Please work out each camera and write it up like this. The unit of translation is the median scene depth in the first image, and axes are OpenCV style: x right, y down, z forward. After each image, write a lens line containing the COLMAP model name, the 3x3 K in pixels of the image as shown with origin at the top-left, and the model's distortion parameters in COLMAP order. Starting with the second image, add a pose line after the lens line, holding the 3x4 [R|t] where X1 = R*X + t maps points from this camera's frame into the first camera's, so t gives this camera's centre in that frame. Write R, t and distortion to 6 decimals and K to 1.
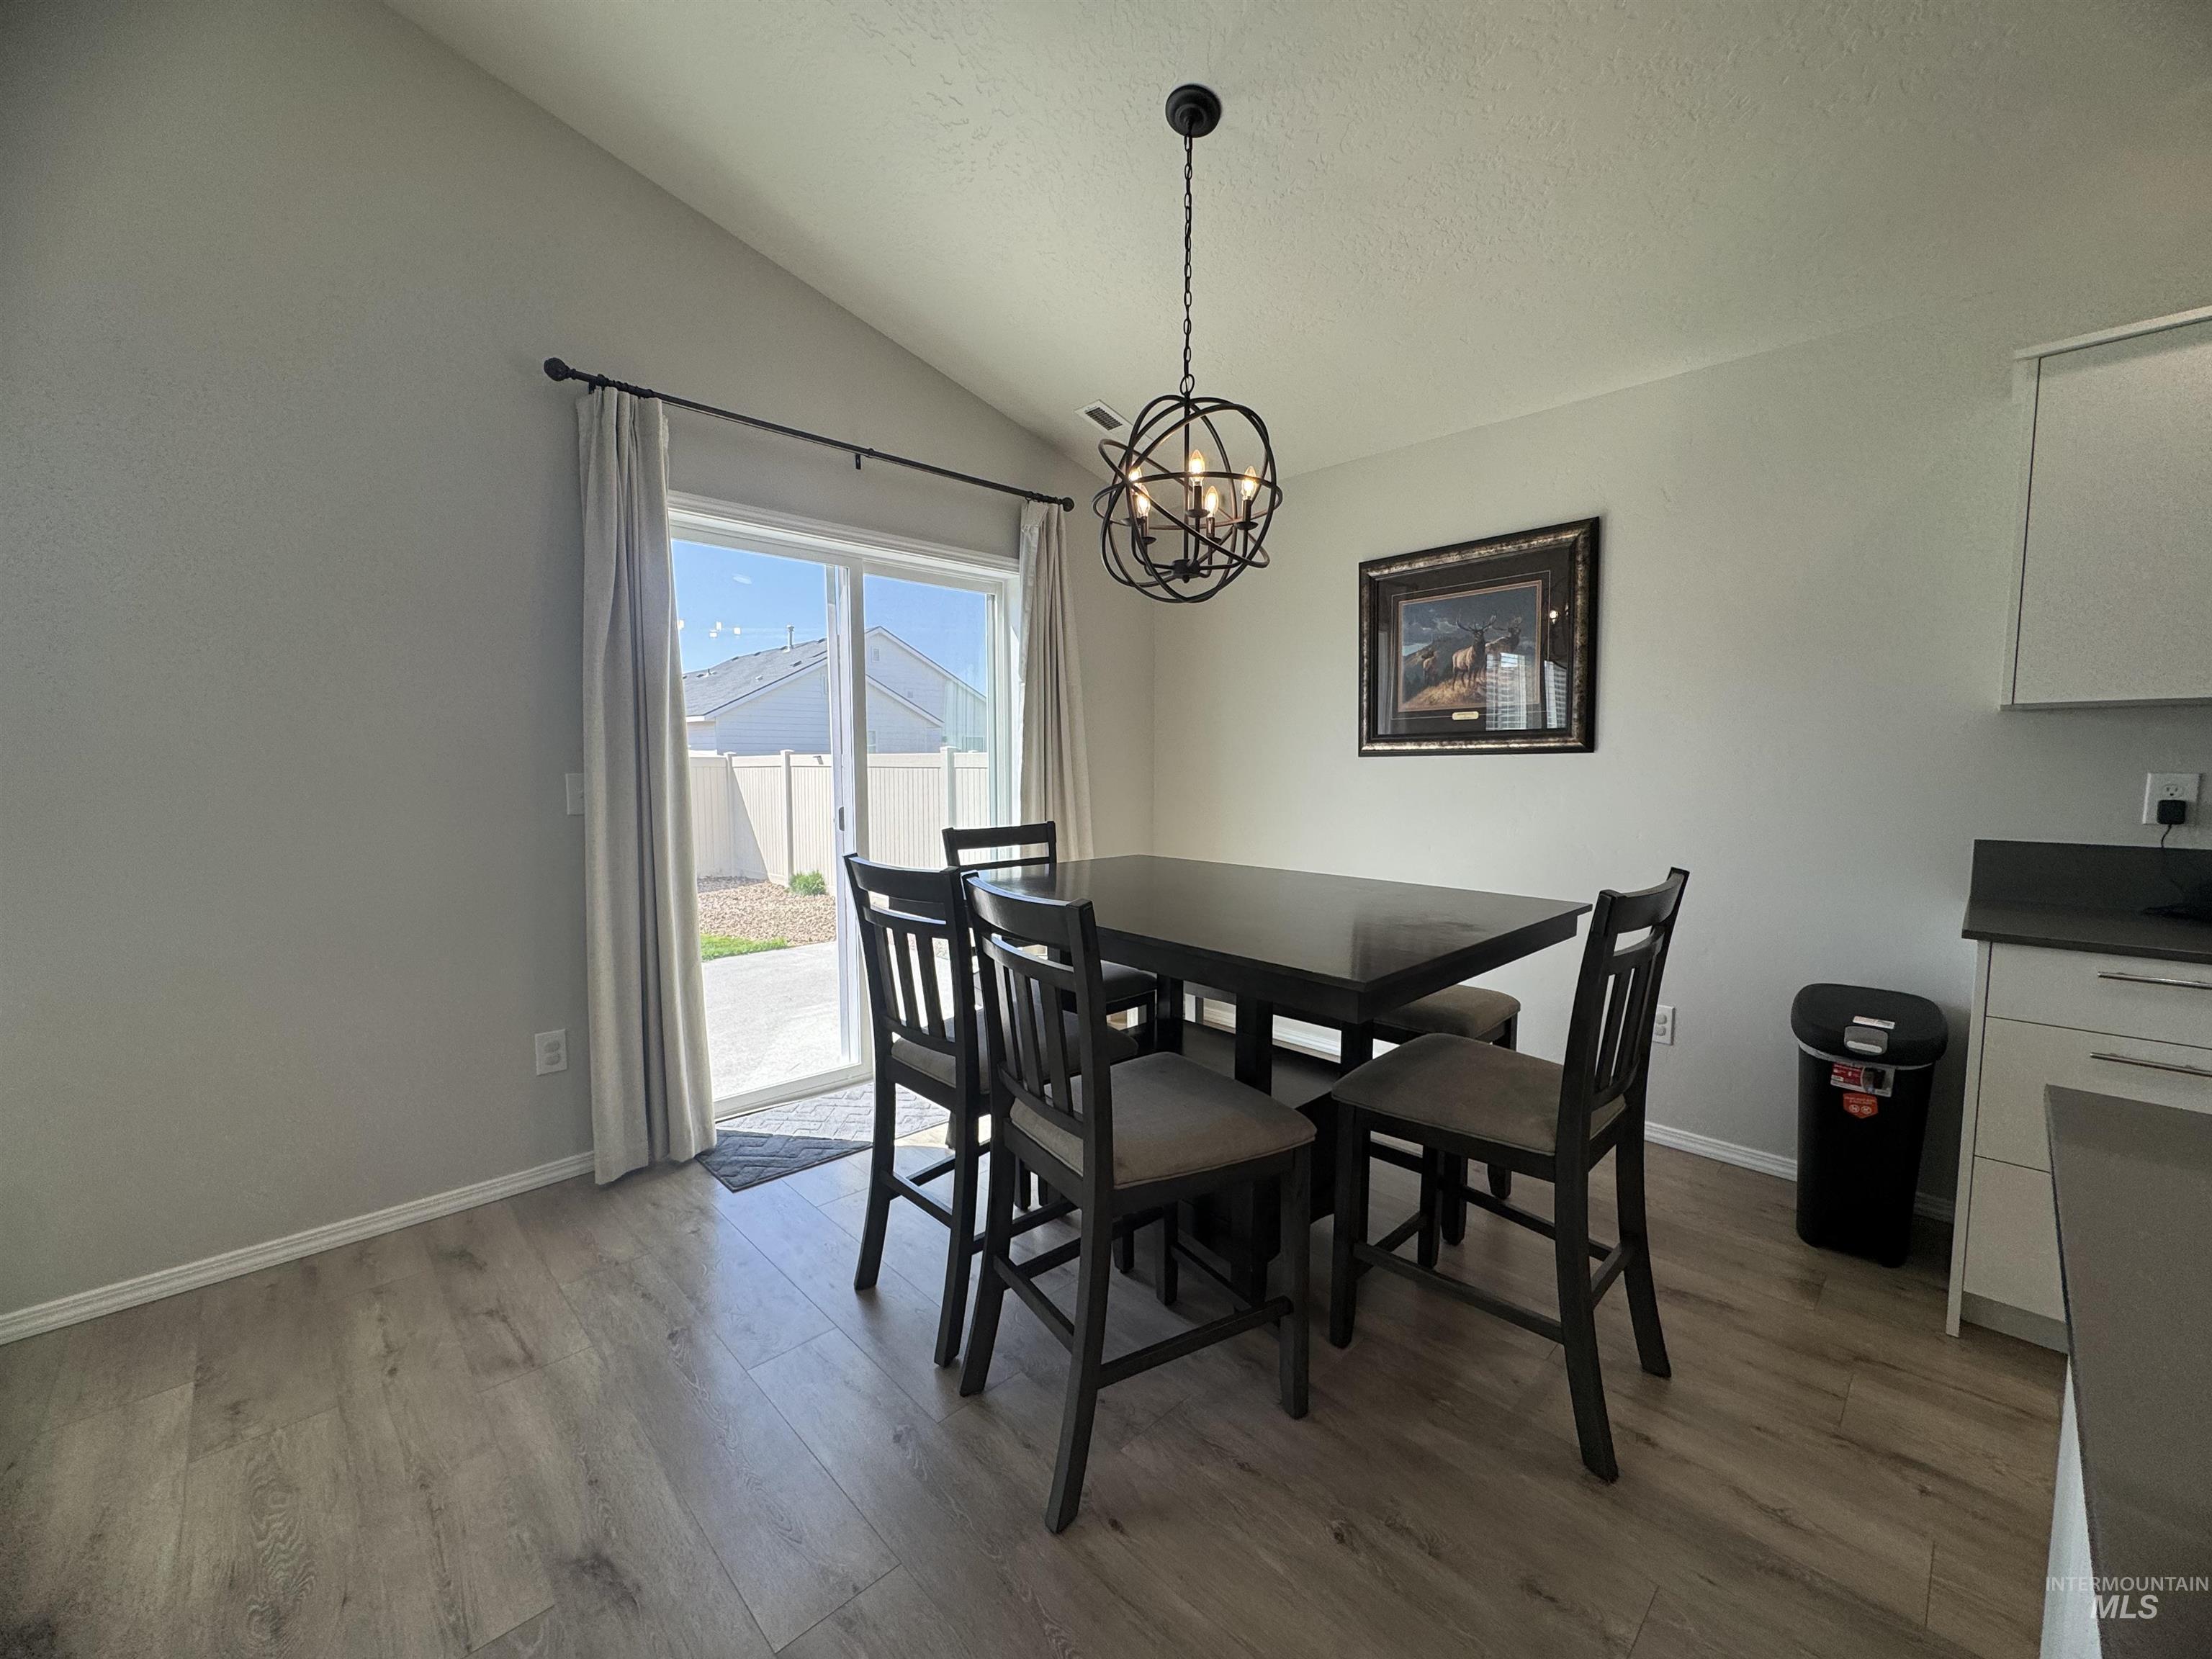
lens RADIAL K [[878.9, 0, 1104.9], [0, 878.9, 827.7], [0, 0, 1]] dist [-0.002748, 0.000564]
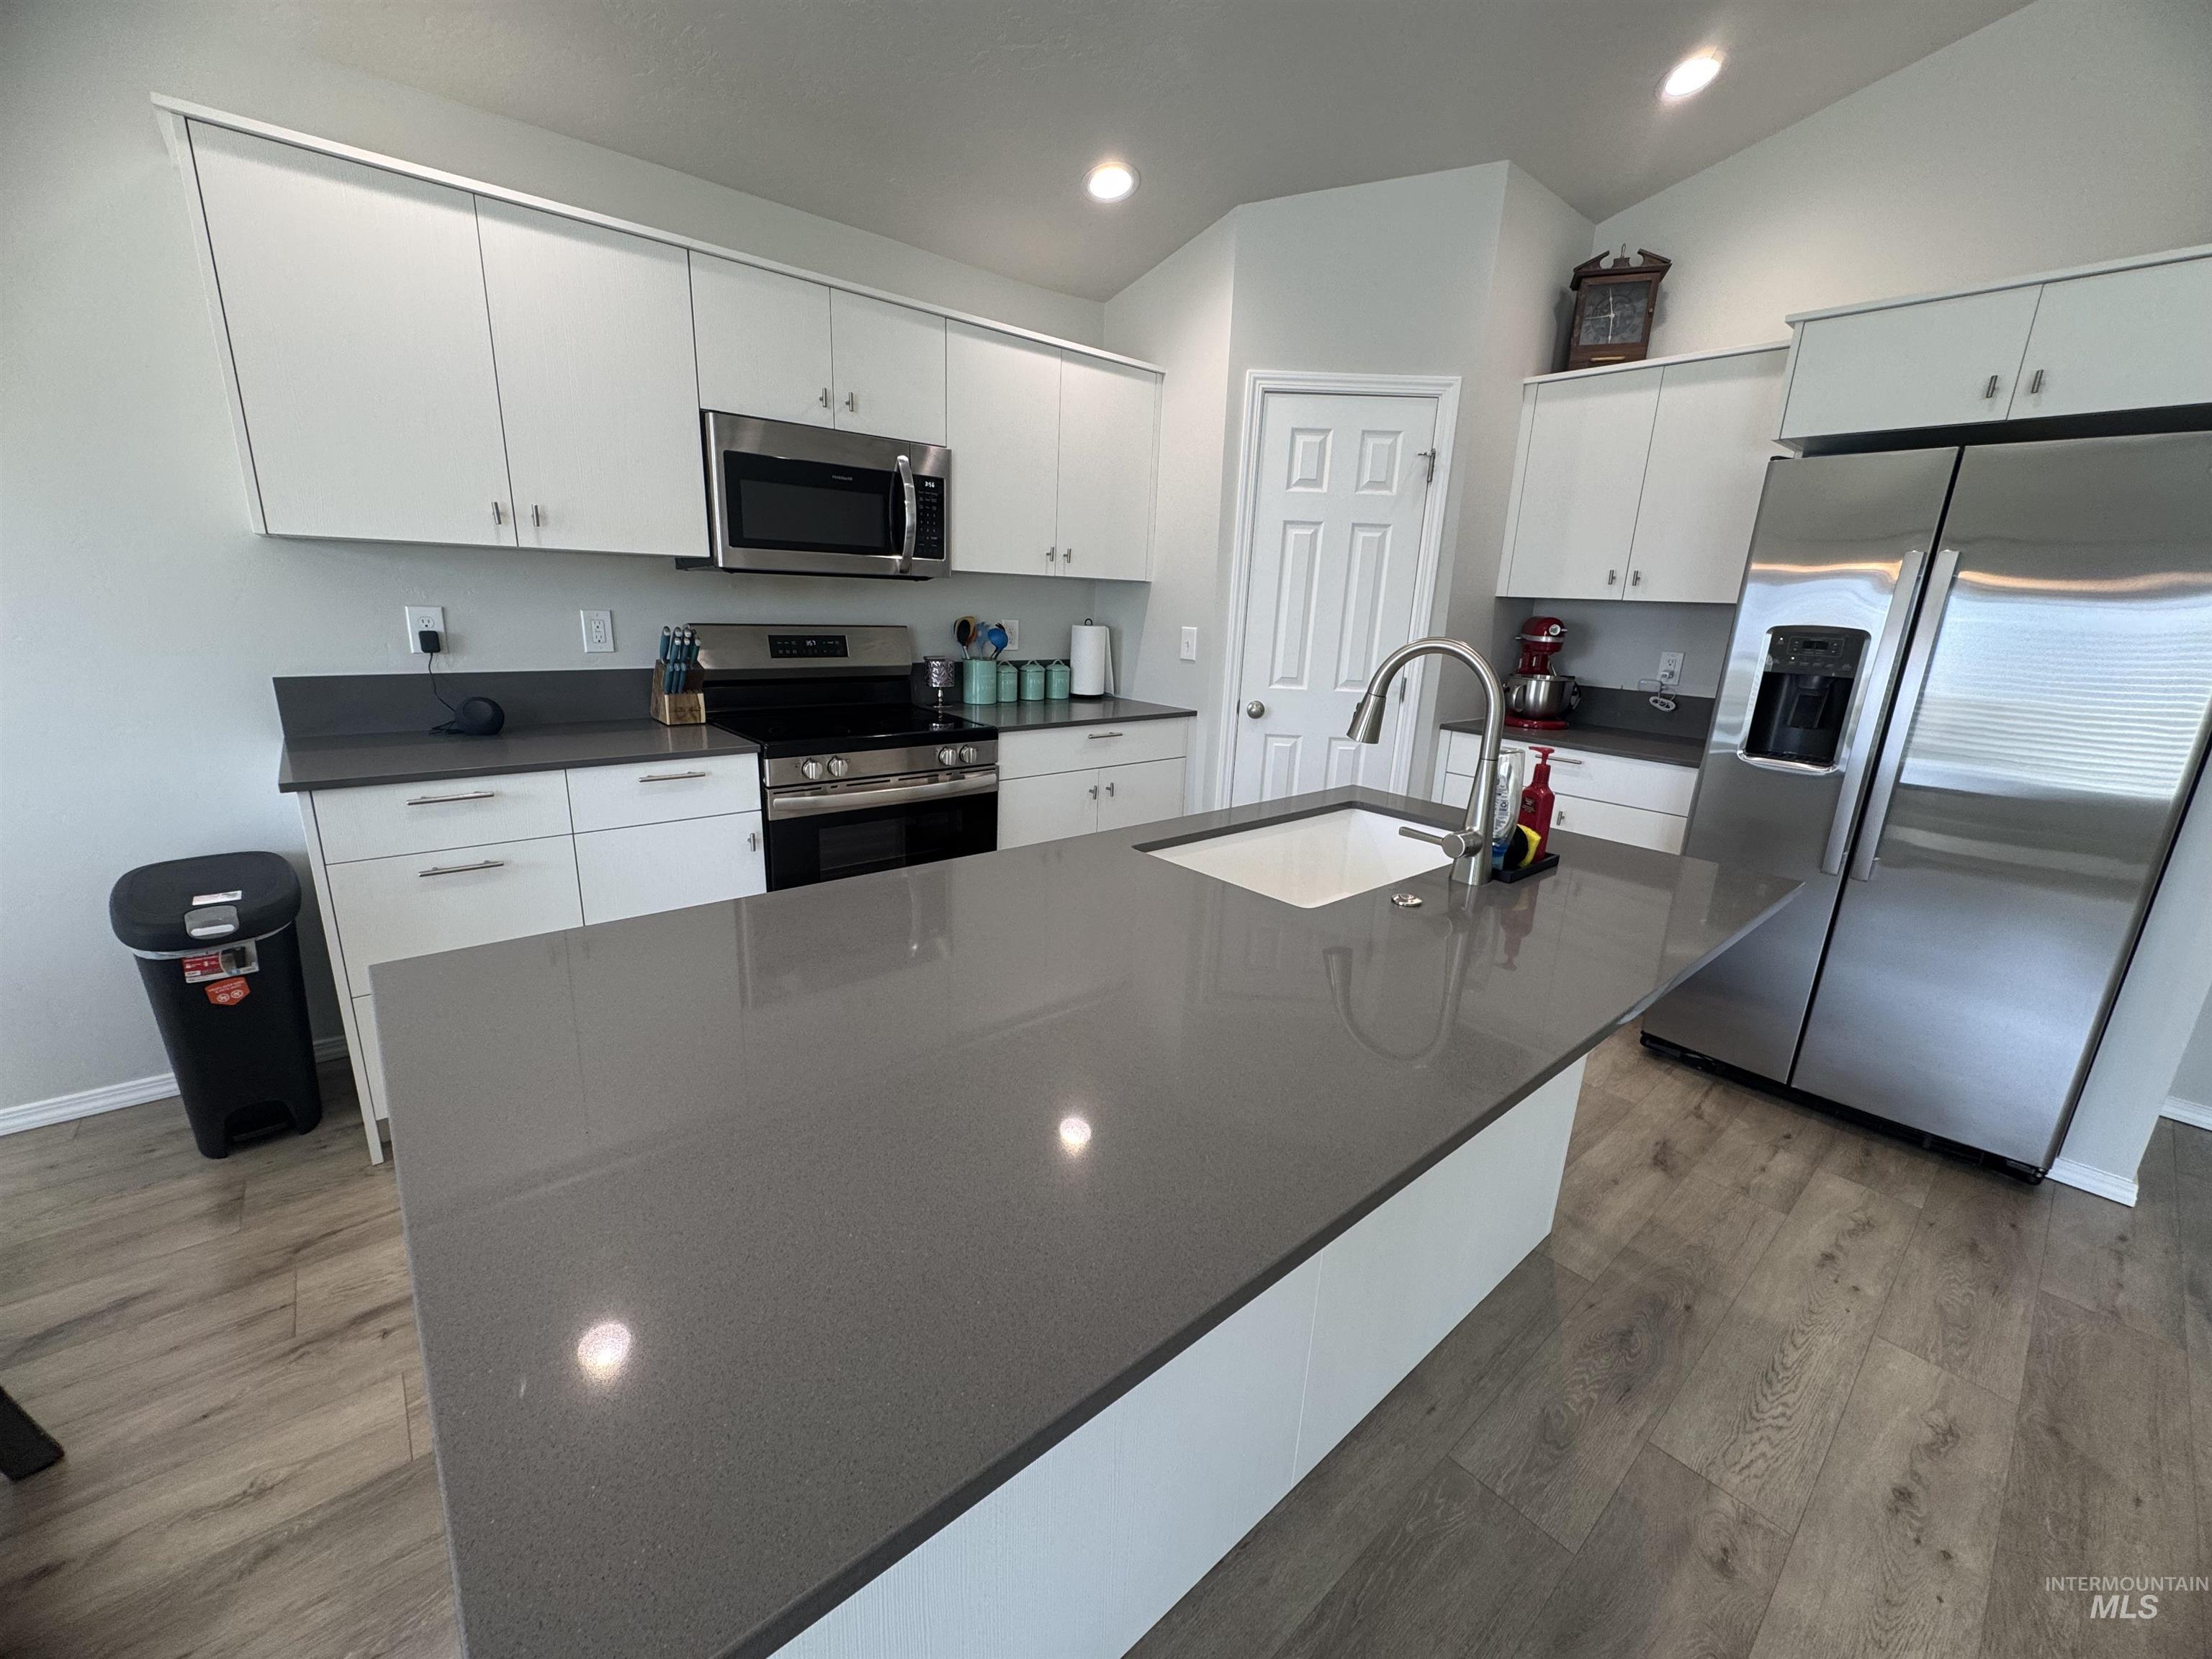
lens RADIAL K [[878.9, 0, 1107.4], [0, 878.9, 833.9], [0, 0, 1]] dist [-0.002748, 0.000564]
pose [[0.057765, -0.258814, 0.964198, 0.089843], [0.037486, 0.965692, 0.256970, -0.035840], [-0.997626, 0.021300, 0.065485, 0.041575]]
